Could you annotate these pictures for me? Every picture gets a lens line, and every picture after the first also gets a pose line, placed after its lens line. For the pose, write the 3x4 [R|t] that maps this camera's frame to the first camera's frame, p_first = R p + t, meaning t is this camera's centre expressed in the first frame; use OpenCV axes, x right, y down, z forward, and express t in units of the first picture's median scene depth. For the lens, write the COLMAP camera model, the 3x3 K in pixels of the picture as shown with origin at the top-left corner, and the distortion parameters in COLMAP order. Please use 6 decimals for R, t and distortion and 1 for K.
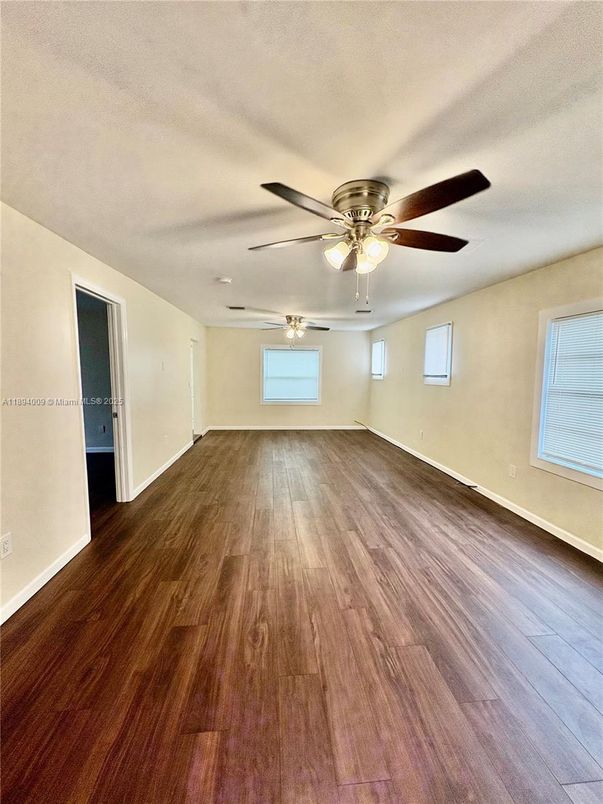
lens RADIAL K [[319.4, 0, 301.5], [0, 319.4, 402.0], [0, 0, 1]] dist [-0.000088, 0.000037]
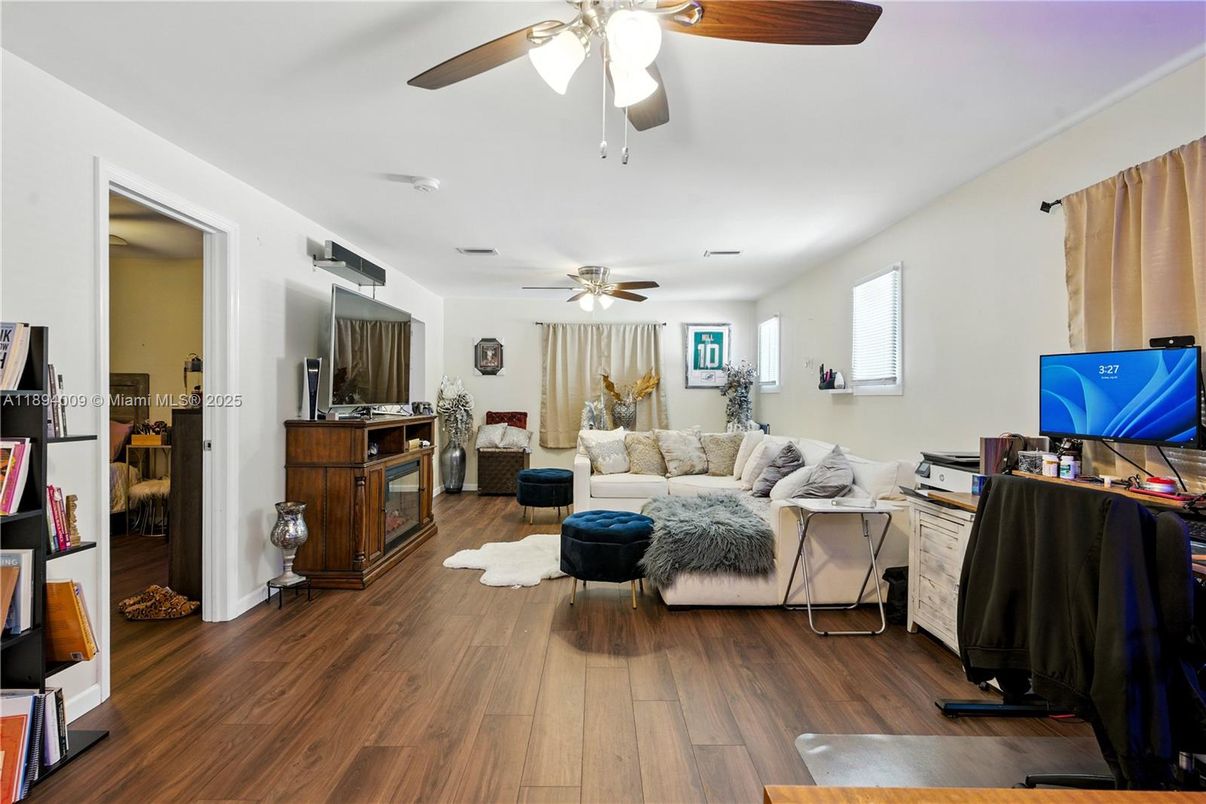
lens RADIAL K [[589.6, 0, 599.4], [0, 589.6, 397.3], [0, 0, 1]] dist [-0.000508, -0.000209]
pose [[0.996493, 0.000234, -0.083674, 0.121425], [-0.007561, 0.996156, -0.087266, 0.042698], [0.083332, 0.087593, 0.992665, 0.112357]]
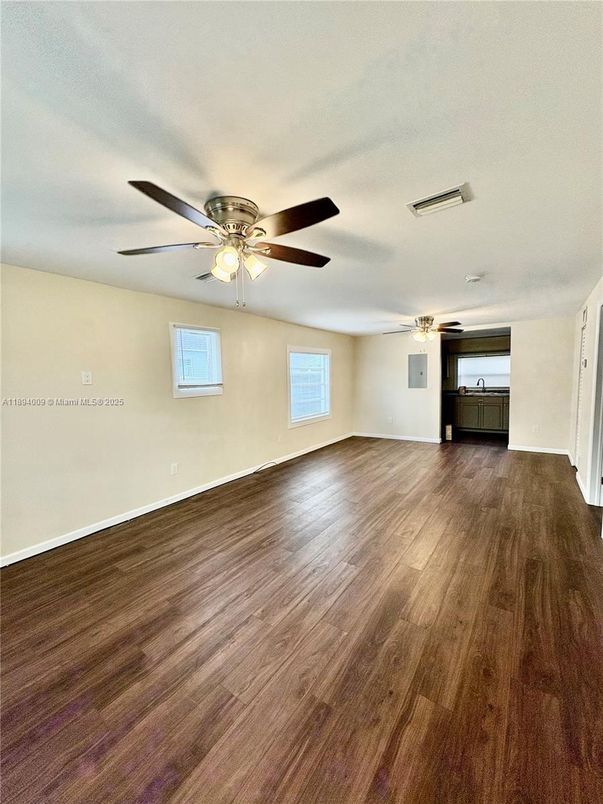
lens RADIAL K [[319.4, 0, 301.5], [0, 319.4, 402.0], [0, 0, 1]] dist [-0.000088, 0.000037]
pose [[-0.749855, -0.042575, 0.660231, -0.506095], [0.079554, 0.984884, 0.153863, -0.216385], [-0.656802, 0.167899, -0.735133, 2.131919]]
